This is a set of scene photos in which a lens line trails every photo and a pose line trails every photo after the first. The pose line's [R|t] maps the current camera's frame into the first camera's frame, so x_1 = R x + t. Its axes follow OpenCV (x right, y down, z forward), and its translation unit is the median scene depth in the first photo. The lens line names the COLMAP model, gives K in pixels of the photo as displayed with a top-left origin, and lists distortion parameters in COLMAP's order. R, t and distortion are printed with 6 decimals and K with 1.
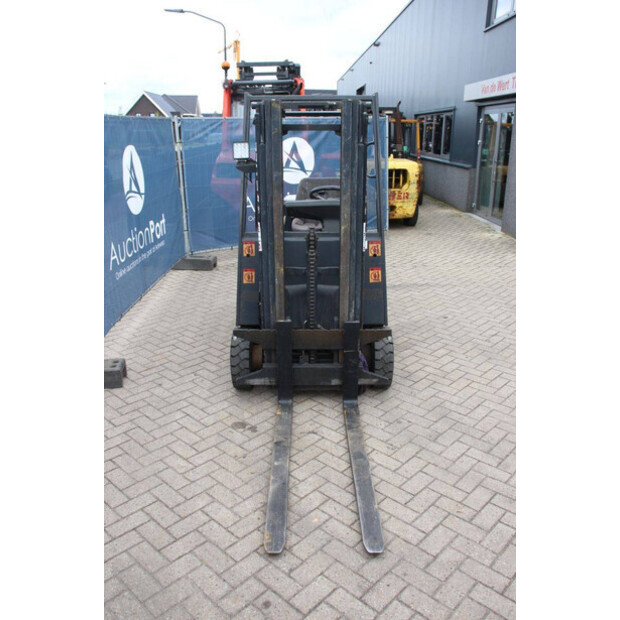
lens RADIAL K [[549.2, 0, 310.0], [0, 549.2, 310.0], [0, 0, 1]] dist [-0.161848, 0.189862]
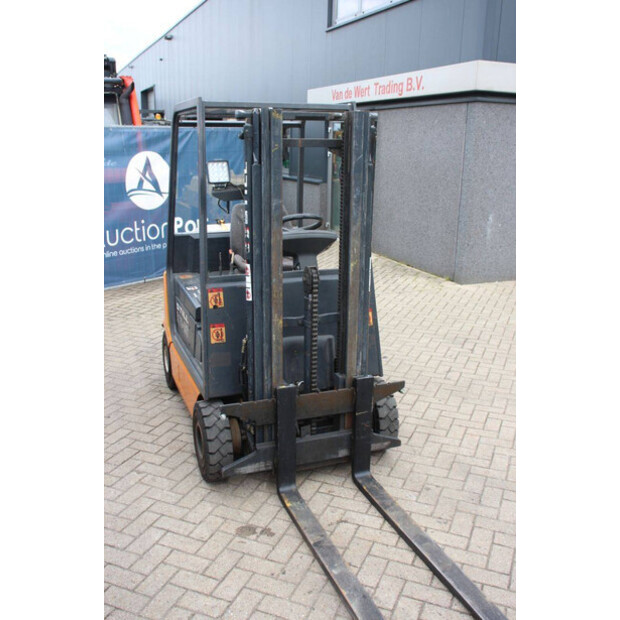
lens RADIAL K [[645.5, 0, 310.0], [0, 645.5, 310.0], [0, 0, 1]] dist [-0.117992, 0.249408]
pose [[0.933451, -0.083217, 0.348919, -0.317087], [0.104242, 0.993670, -0.041885, -0.045113], [-0.343225, 0.075470, 0.936216, 0.109082]]
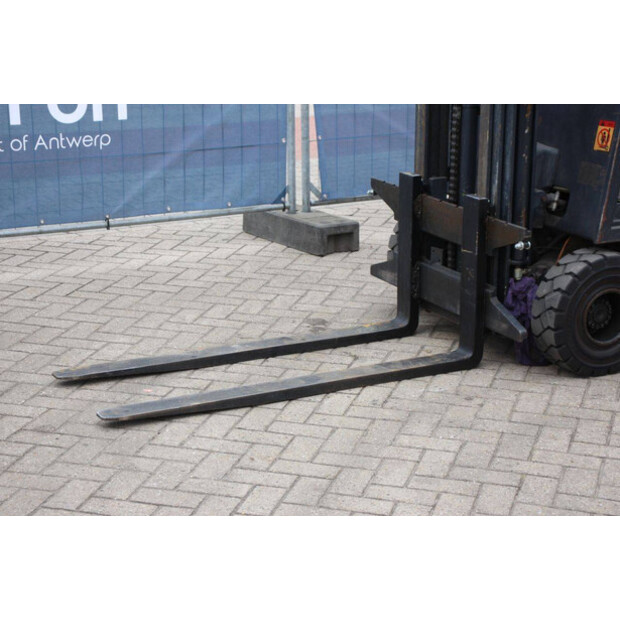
lens RADIAL K [[1421.3, 0, 310.0], [0, 1421.3, 310.0], [0, 0, 1]] dist [0.021822, 3.547110]
pose [[0.469825, 0.253259, -0.845650, 1.172035], [-0.301164, 0.946474, 0.116134, 0.013483], [0.829798, 0.200117, 0.520950, 0.144478]]
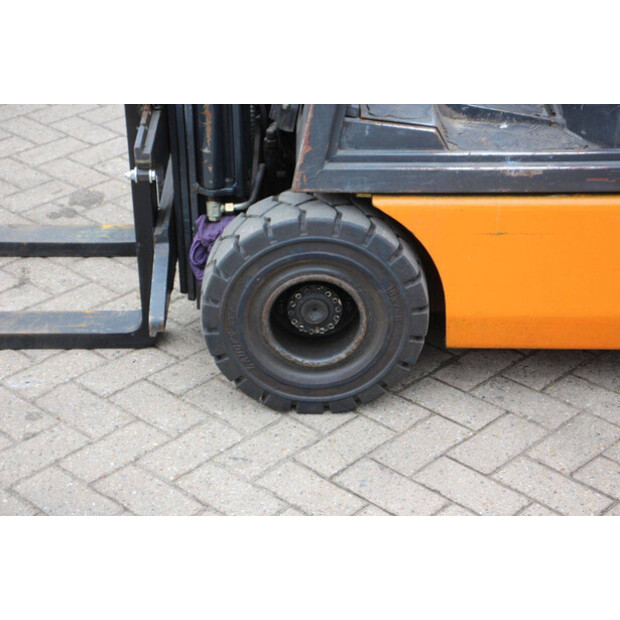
lens RADIAL K [[1413.4, 0, 310.0], [0, 1413.4, 310.0], [0, 0, 1]] dist [0.565690, 0.027119]
pose [[0.009890, 0.490900, -0.871160, 0.806926], [-0.327579, 0.824719, 0.461011, -0.255268], [0.944772, 0.280815, 0.168965, 0.954775]]
